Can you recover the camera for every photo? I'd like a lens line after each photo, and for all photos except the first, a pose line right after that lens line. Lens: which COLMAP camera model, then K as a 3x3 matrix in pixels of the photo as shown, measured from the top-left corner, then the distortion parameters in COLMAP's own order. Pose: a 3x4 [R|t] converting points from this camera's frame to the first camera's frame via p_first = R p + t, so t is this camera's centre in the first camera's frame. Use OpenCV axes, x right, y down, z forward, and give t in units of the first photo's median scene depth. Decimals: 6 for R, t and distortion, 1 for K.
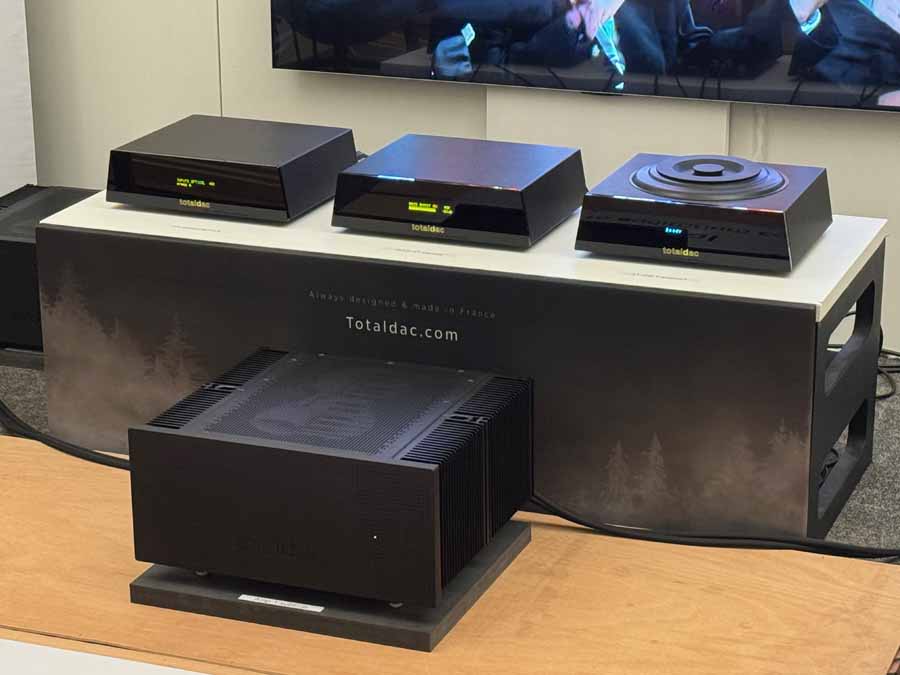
lens RADIAL K [[2317.5, 0, 450.0], [0, 2317.5, 337.5], [0, 0, 1]] dist [0.025852, -0.104375]
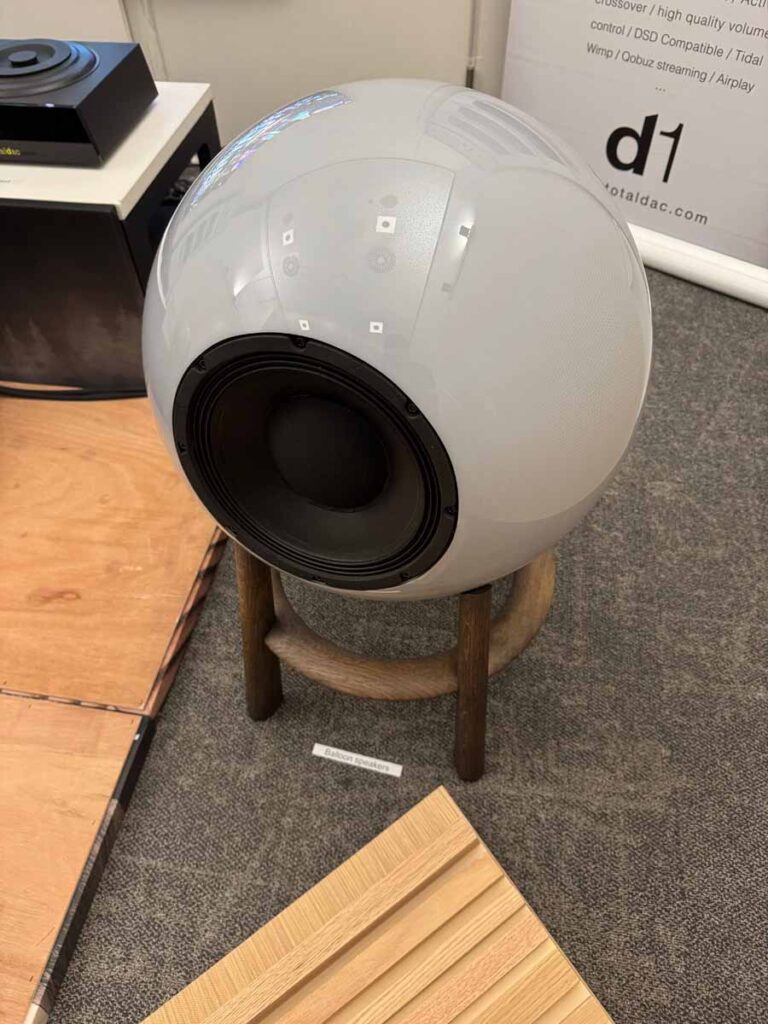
lens RADIAL K [[730.9, 0, 384.0], [0, 730.9, 512.0], [0, 0, 1]] dist [-0.000096, -0.005889]
pose [[0.977306, -0.172617, 0.122784, 0.209692], [0.080649, 0.839181, 0.537840, -0.066648], [-0.195878, -0.515732, 0.834058, 0.588425]]
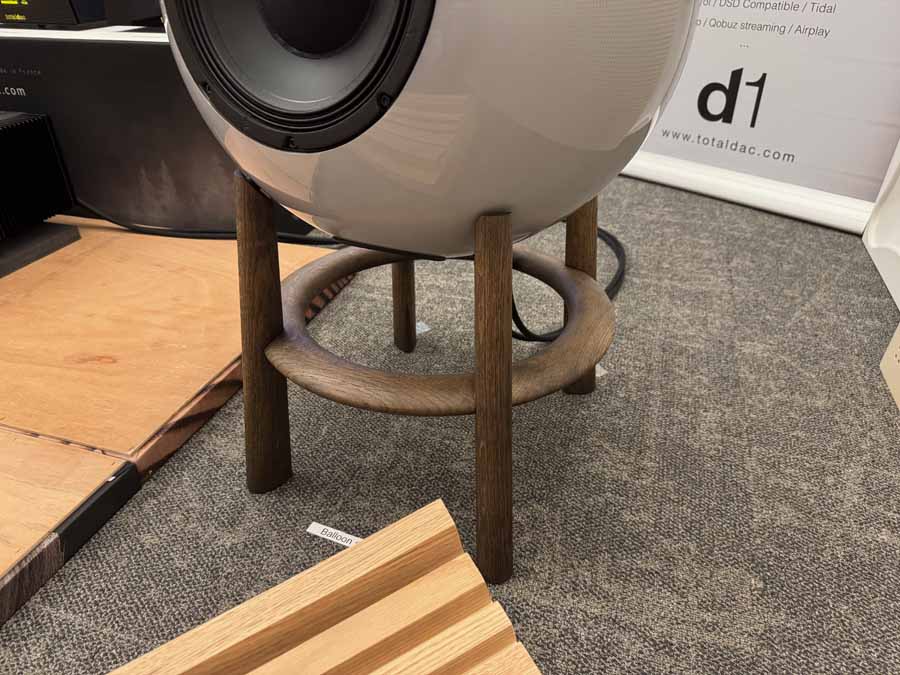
lens RADIAL K [[643.8, 0, 453.6], [0, 643.8, 336.6], [0, 0, 1]] dist [-0.031324, 0.026842]
pose [[0.997772, -0.034251, 0.057247, 0.239588], [0.020532, 0.974147, 0.224982, 0.063295], [-0.063472, -0.223306, 0.972680, 0.595393]]
